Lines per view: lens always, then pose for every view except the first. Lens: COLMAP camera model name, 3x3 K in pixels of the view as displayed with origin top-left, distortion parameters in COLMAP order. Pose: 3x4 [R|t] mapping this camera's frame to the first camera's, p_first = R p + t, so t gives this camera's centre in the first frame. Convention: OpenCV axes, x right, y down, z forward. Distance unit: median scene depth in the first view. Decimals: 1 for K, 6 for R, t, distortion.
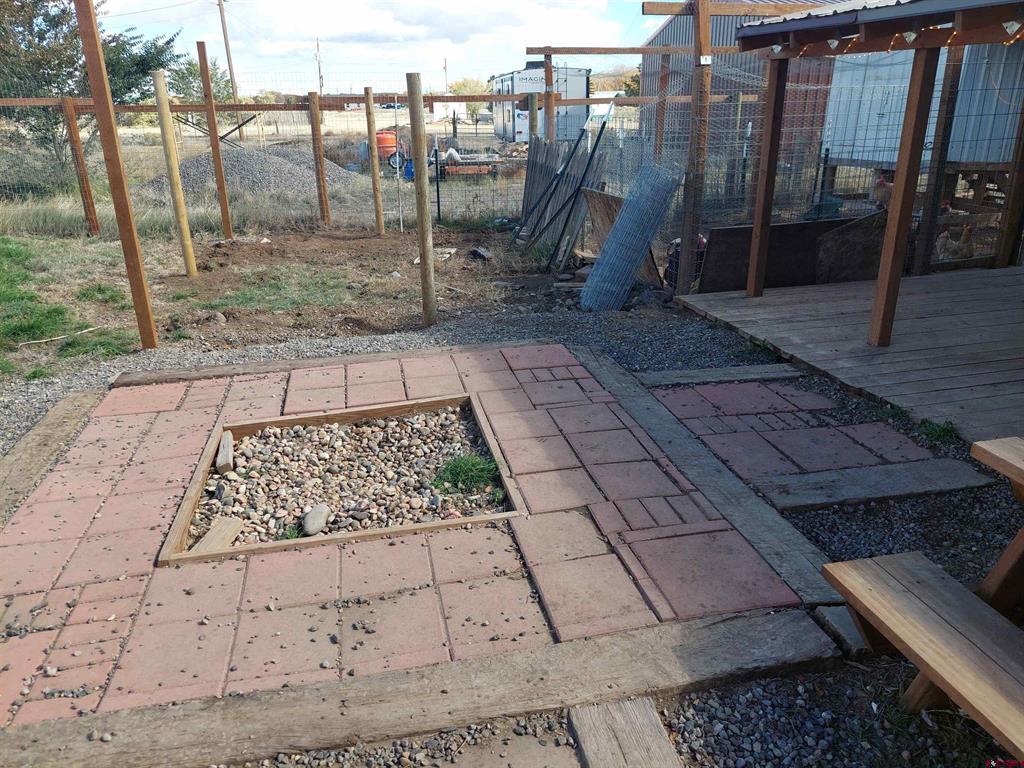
lens RADIAL K [[734.4, 0, 506.7], [0, 734.4, 385.4], [0, 0, 1]] dist [0.100592, -0.137359]
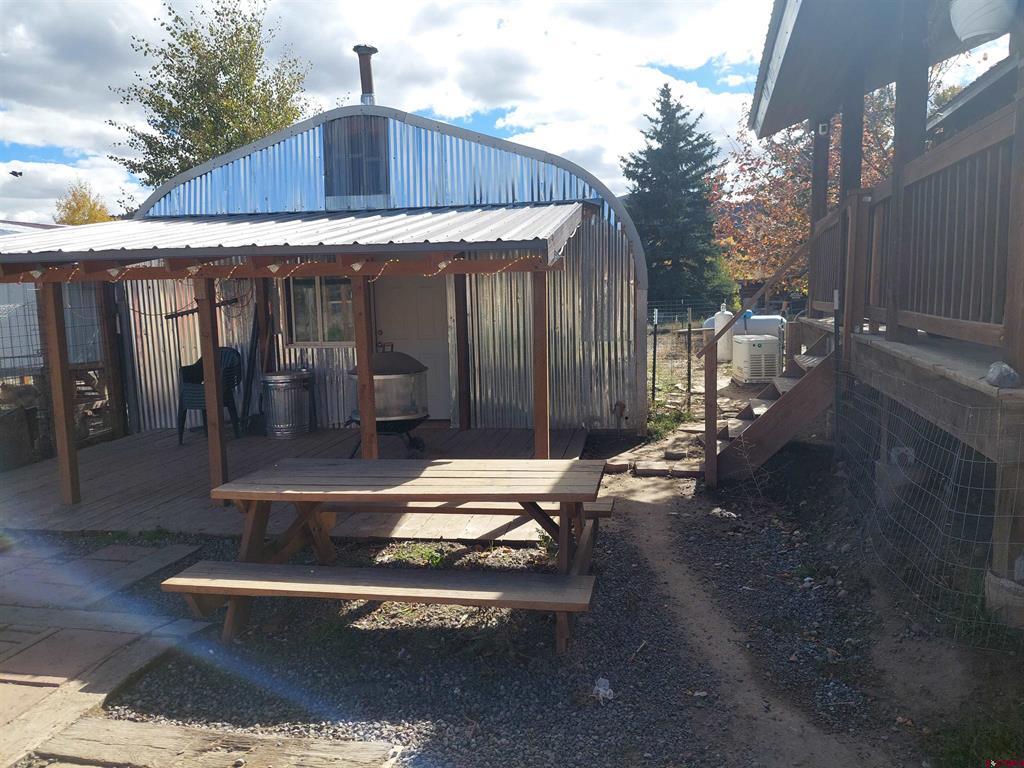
lens RADIAL K [[734.4, 0, 506.7], [0, 734.4, 385.4], [0, 0, 1]] dist [0.100592, -0.137359]
pose [[0.422291, -0.097599, 0.901191, -0.391898], [0.331009, 0.942134, -0.053075, 0.085003], [-0.843862, 0.320716, 0.430161, -0.294312]]
